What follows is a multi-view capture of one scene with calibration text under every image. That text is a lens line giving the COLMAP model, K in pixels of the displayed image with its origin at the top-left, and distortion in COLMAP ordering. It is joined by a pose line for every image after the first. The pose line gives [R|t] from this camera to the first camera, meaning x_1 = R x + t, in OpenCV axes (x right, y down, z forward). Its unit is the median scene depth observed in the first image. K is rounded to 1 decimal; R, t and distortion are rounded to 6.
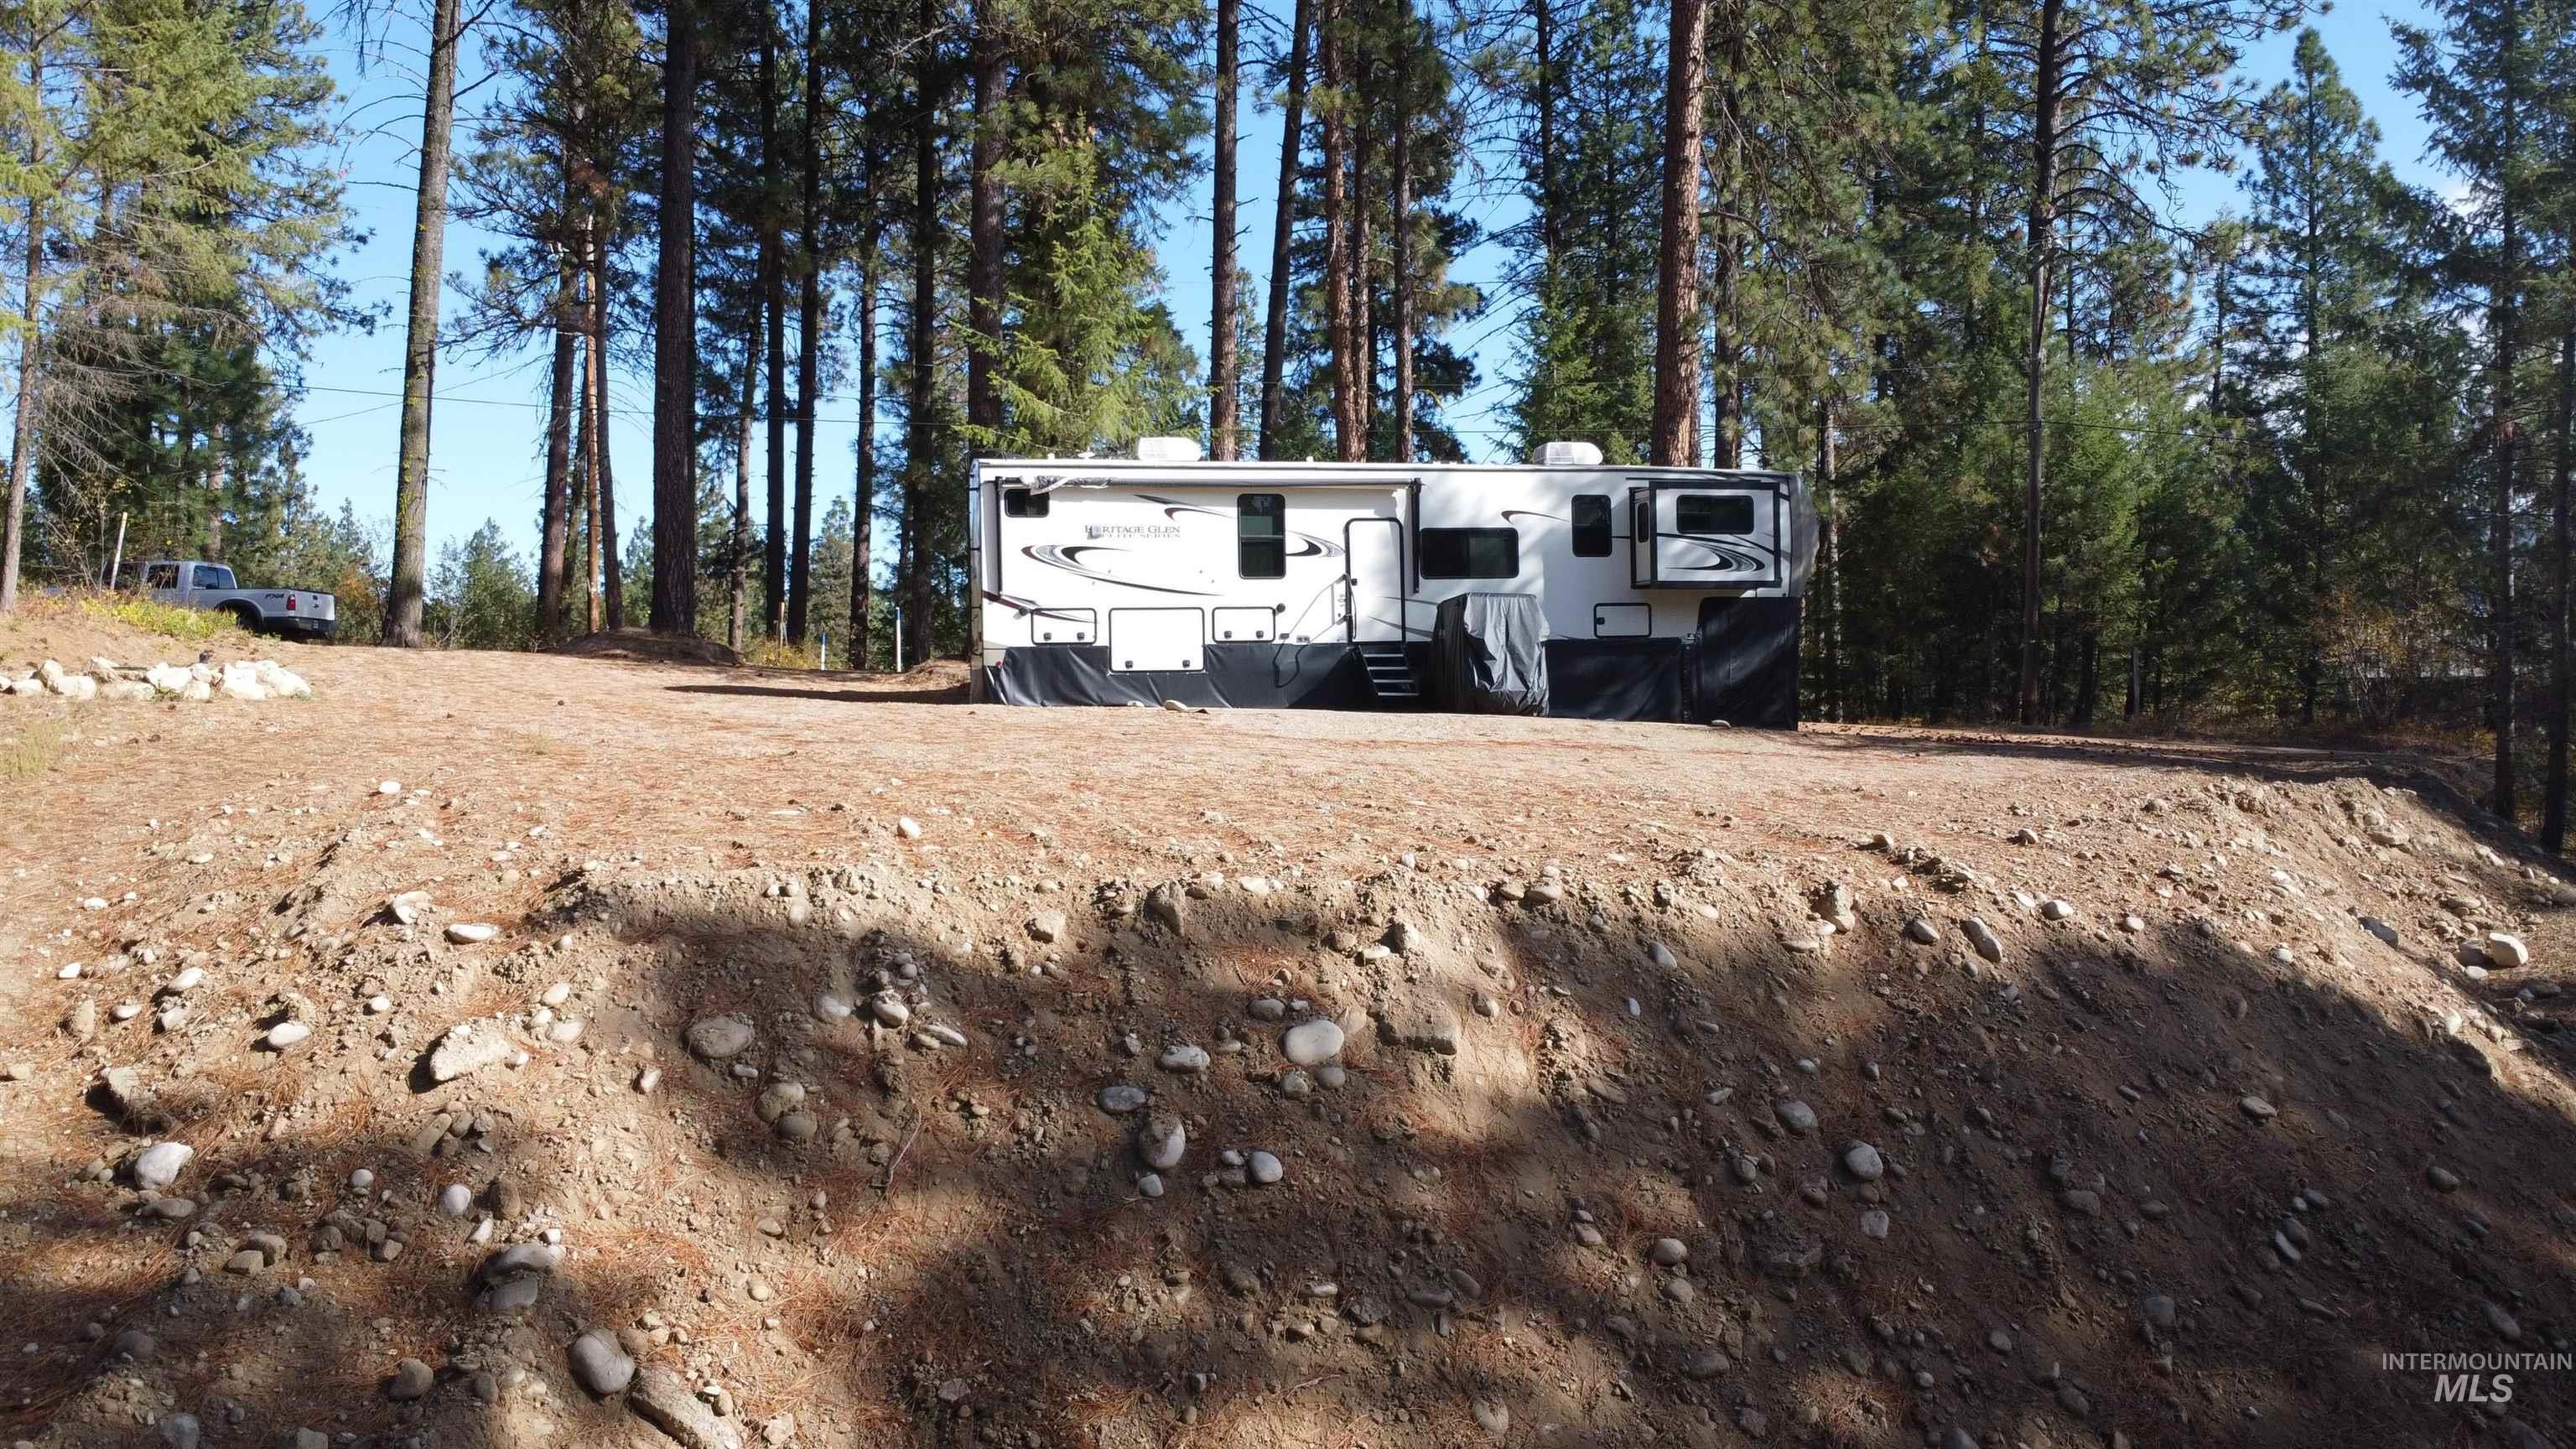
lens RADIAL K [[1932.2, 0, 1287.7], [0, 1932.2, 710.8], [0, 0, 1]] dist [0.002820, -0.005987]
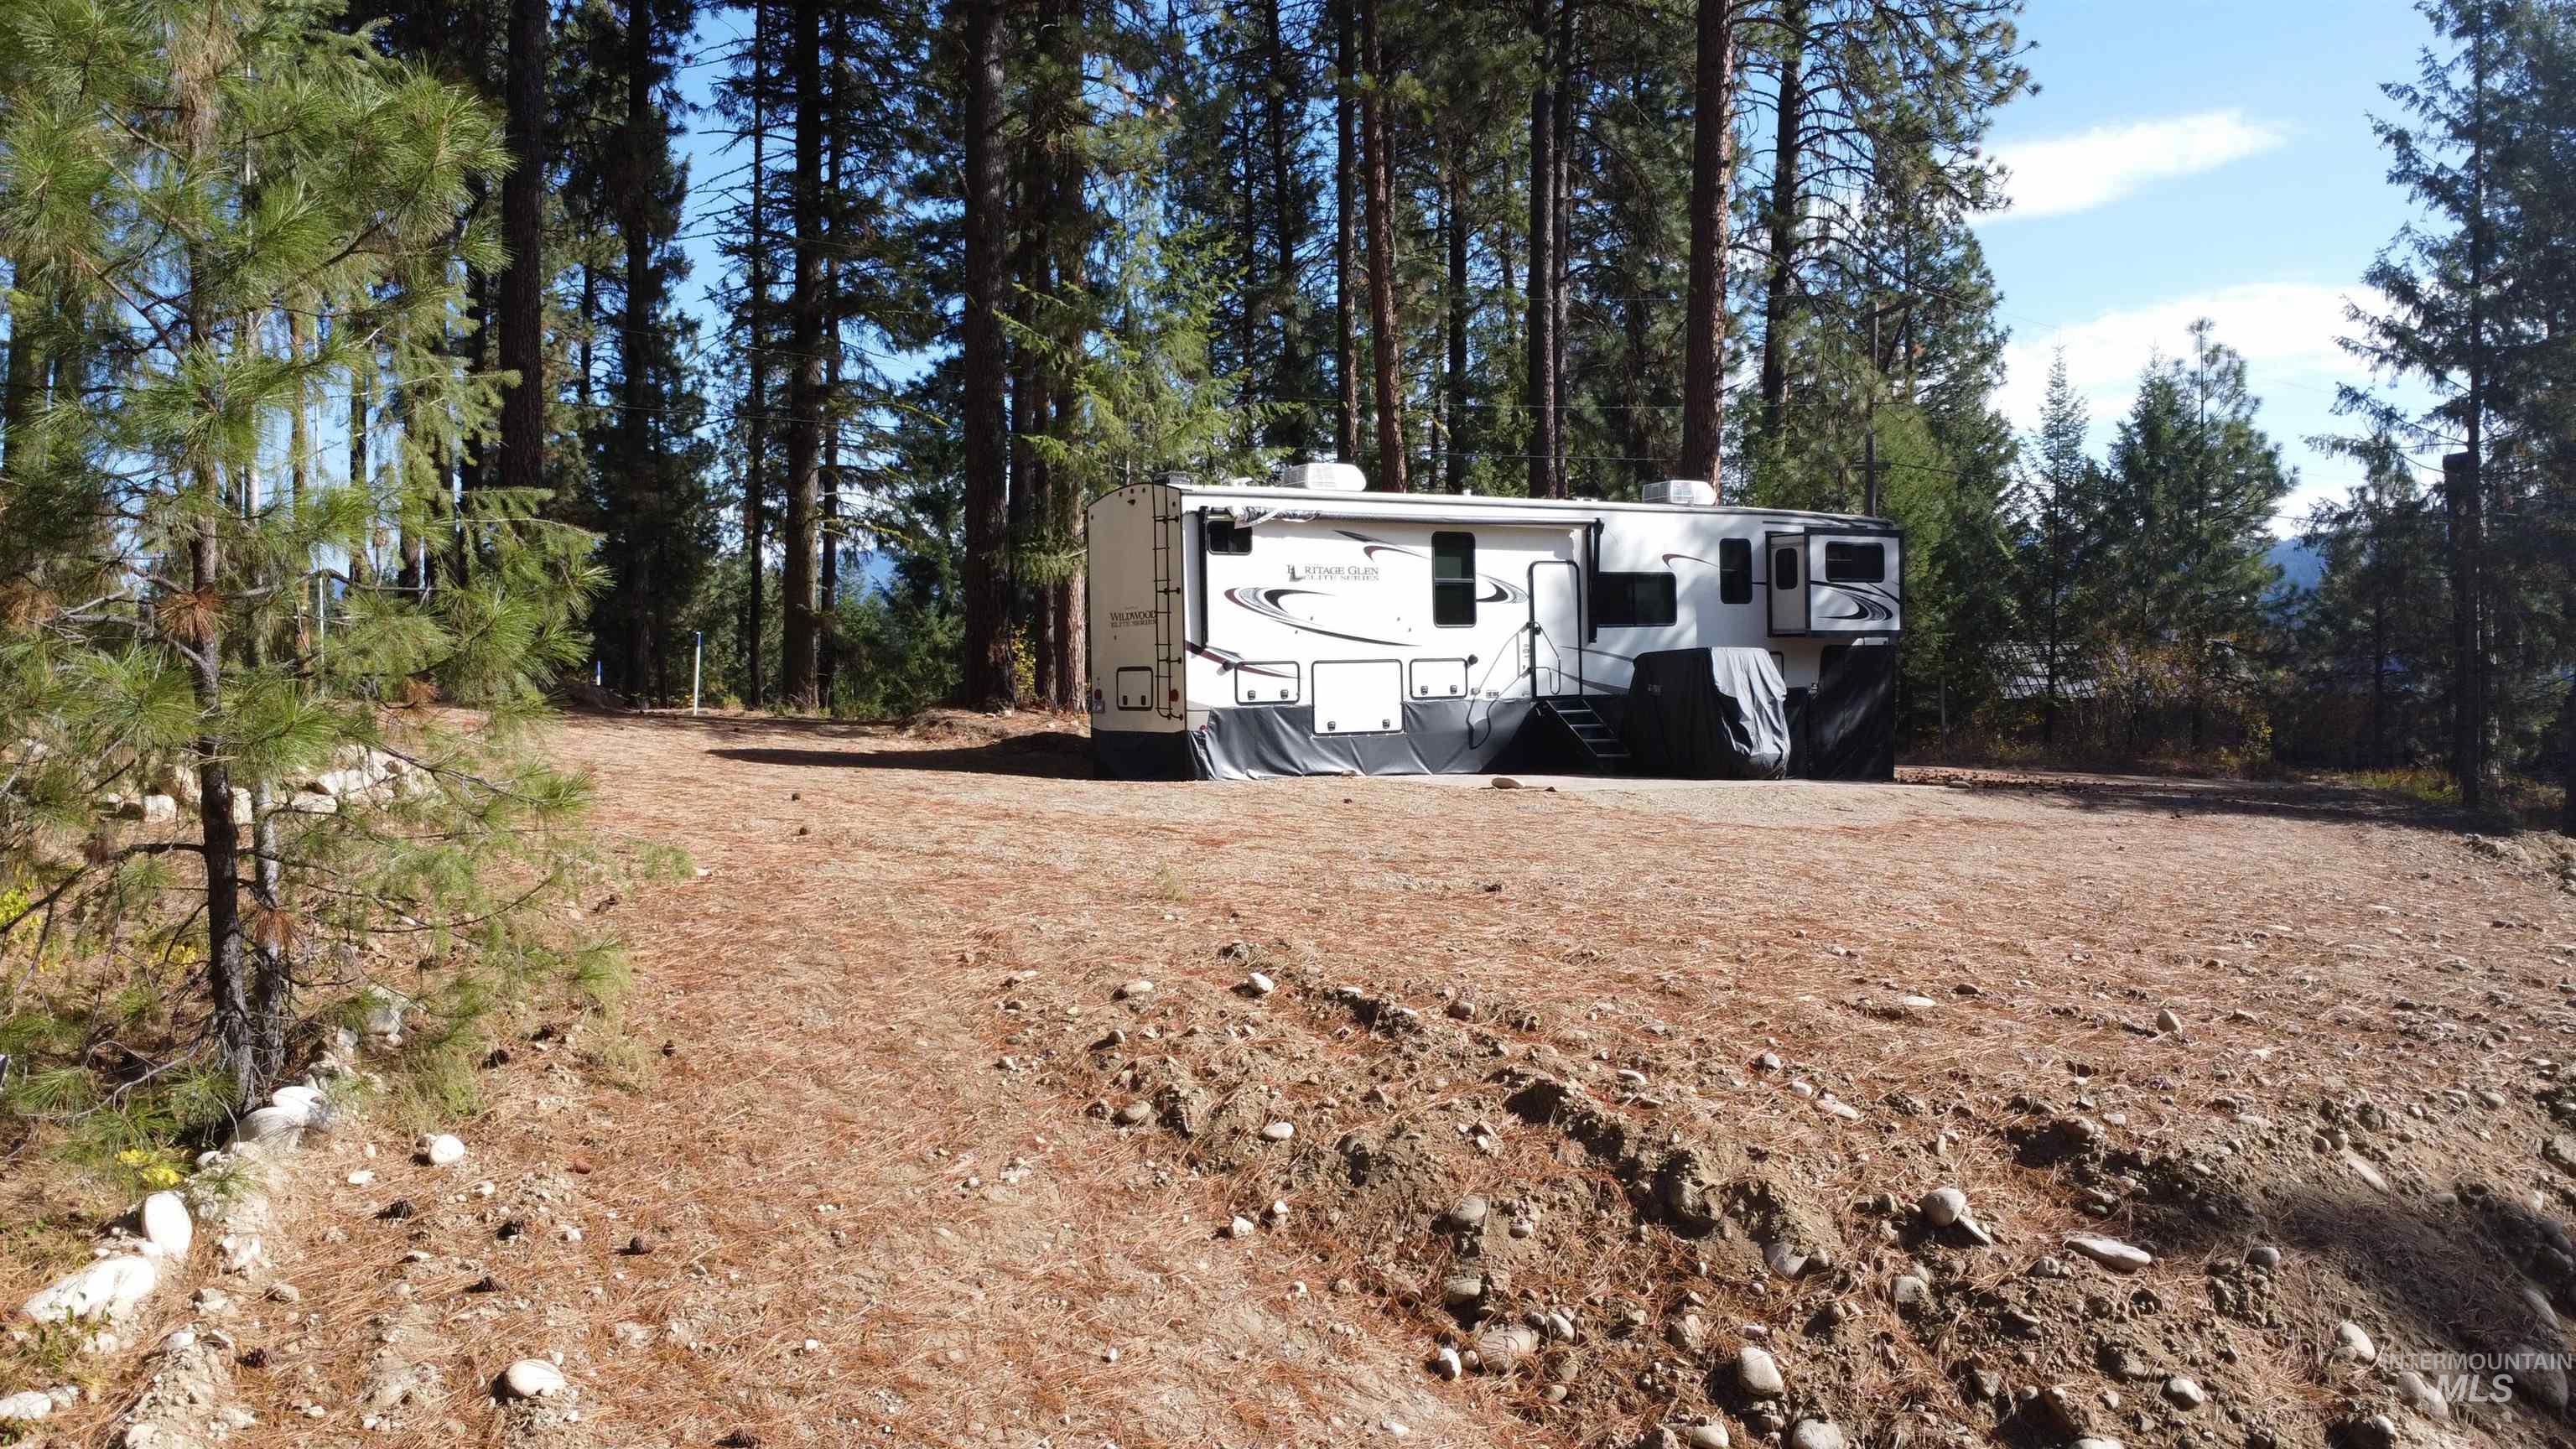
lens RADIAL K [[1932.2, 0, 1289.3], [0, 1932.2, 706.6], [0, 0, 1]] dist [0.002820, -0.005987]
pose [[0.941404, -0.008370, 0.337176, -0.800829], [0.007699, 0.999965, 0.003327, -0.072765], [-0.337192, -0.000537, 0.941436, 0.384030]]
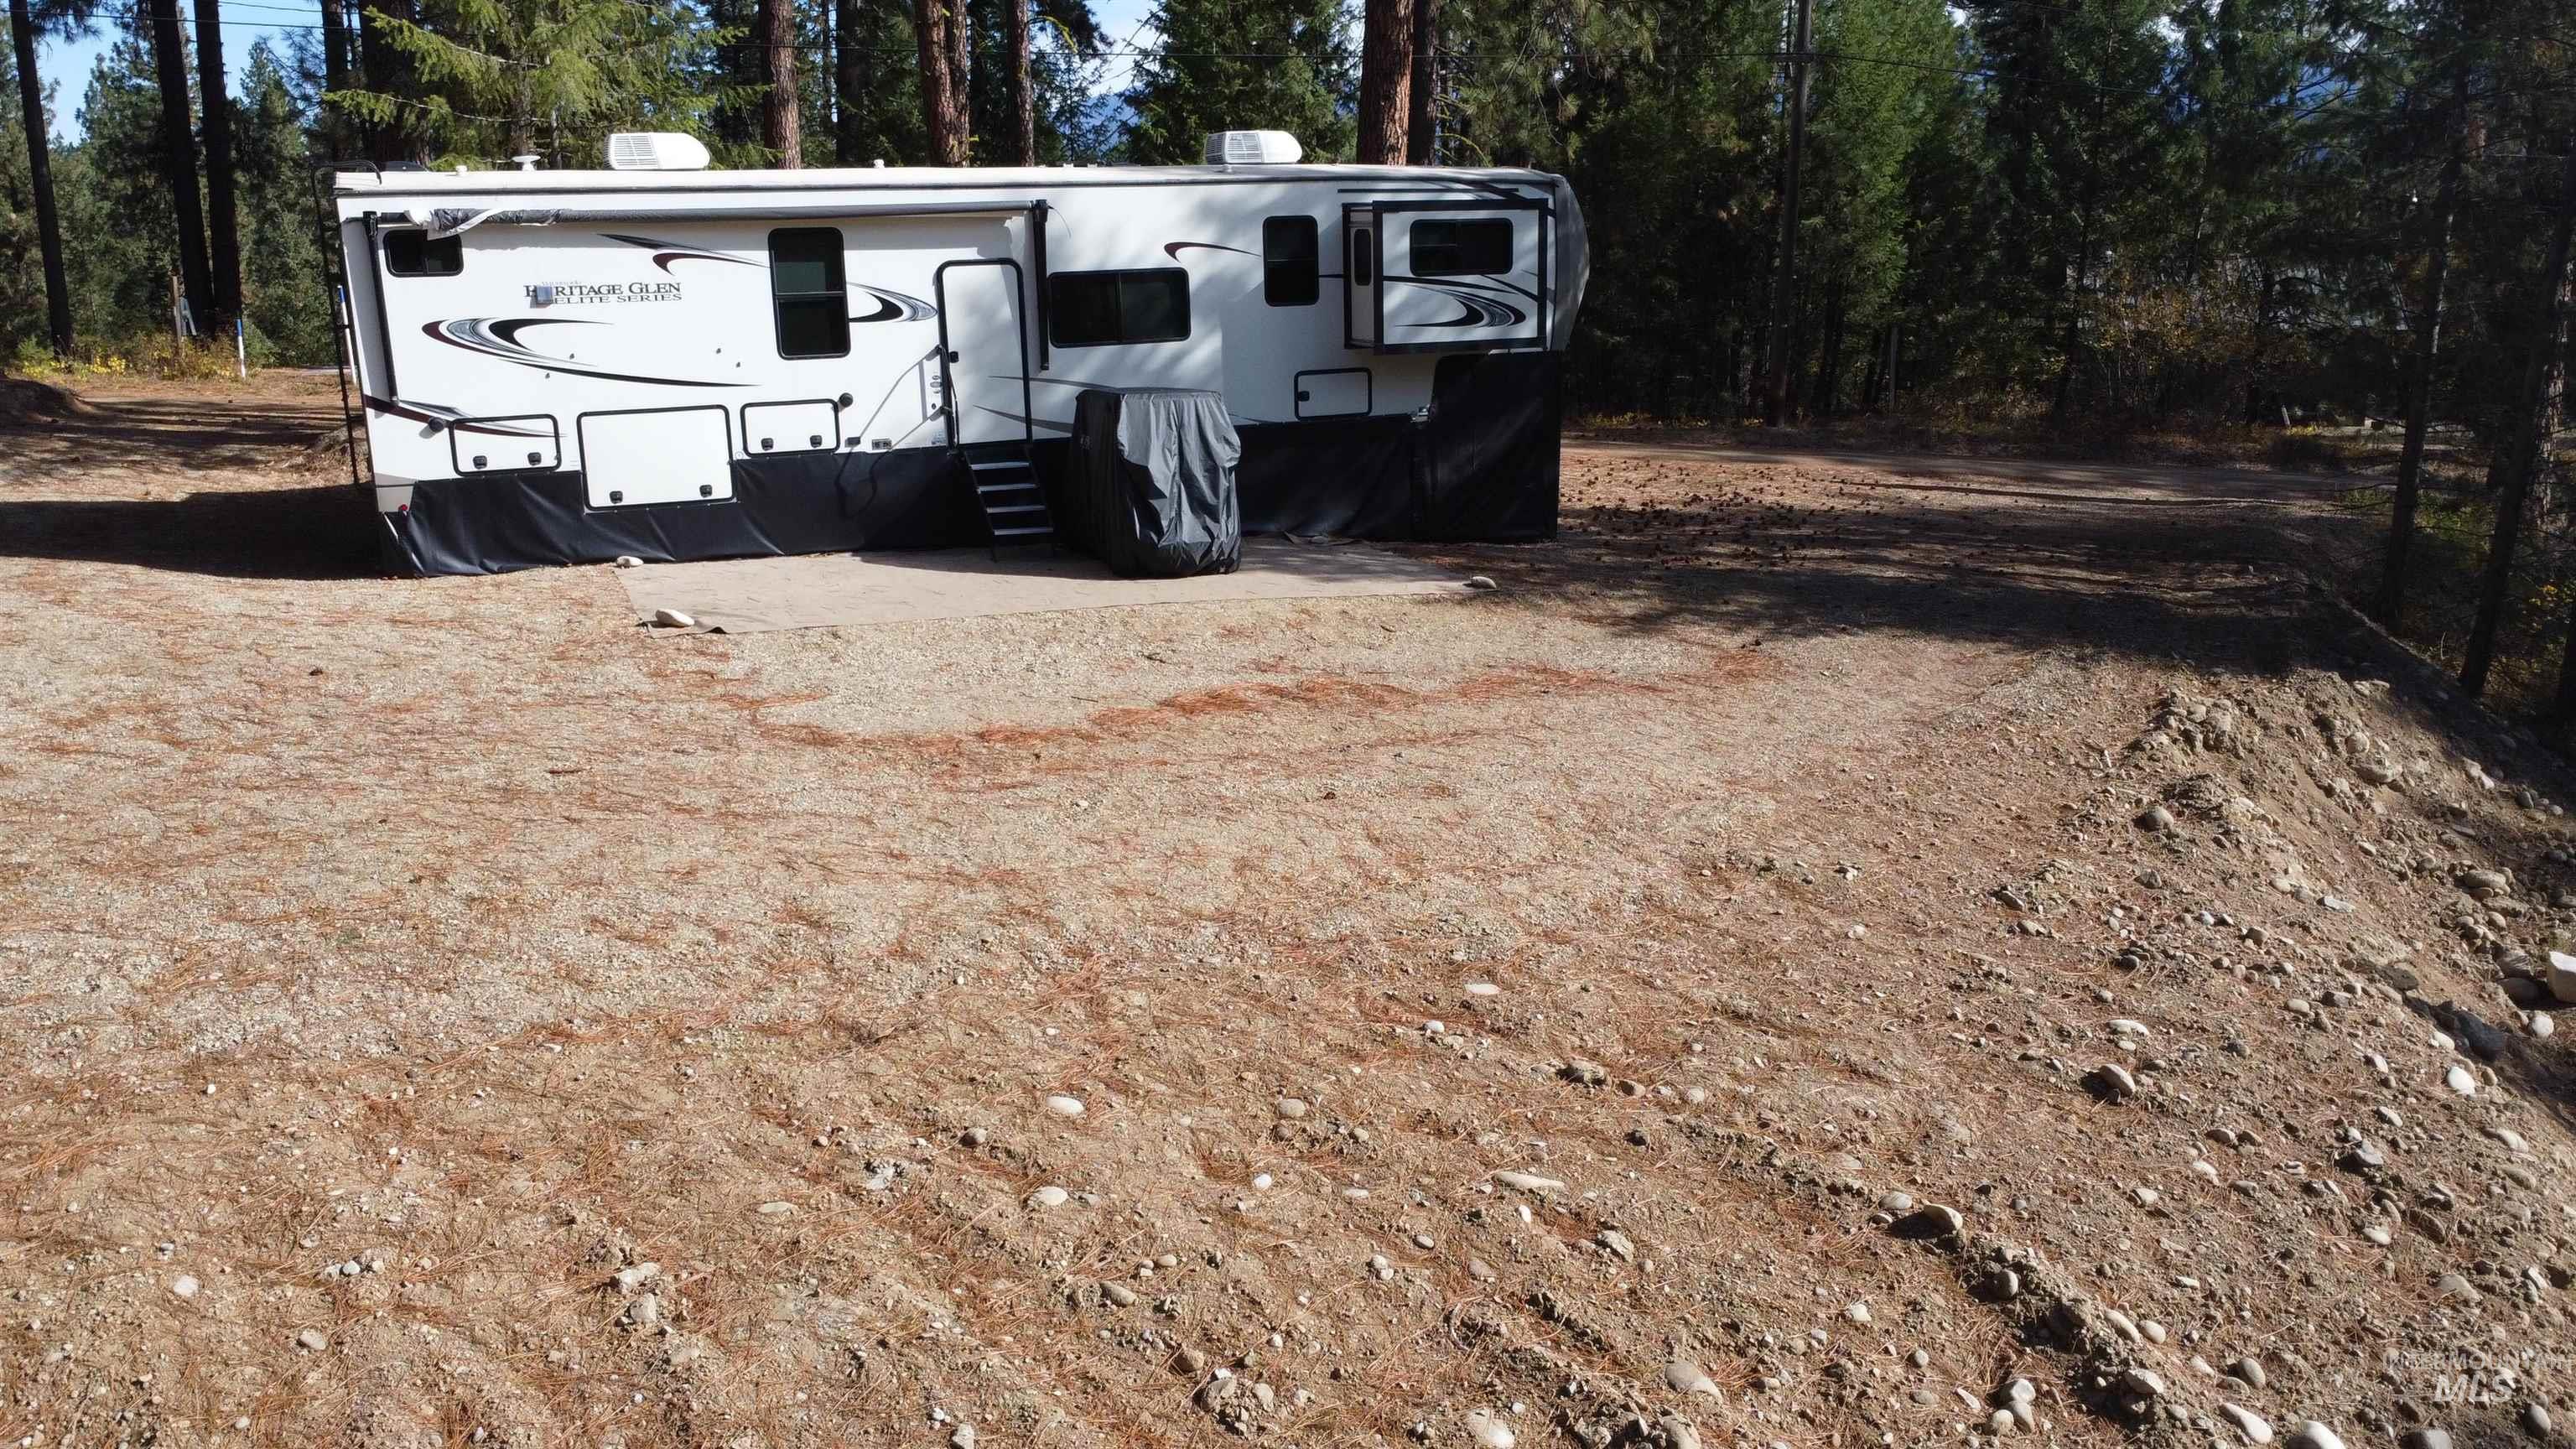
lens RADIAL K [[1932.2, 0, 1288.6], [0, 1932.2, 709.3], [0, 0, 1]] dist [0.002820, -0.005987]
pose [[0.982366, -0.049133, 0.180399, 0.044728], [0.005801, 0.972399, 0.233253, -0.217960], [-0.186880, -0.228093, 0.955536, 0.617158]]
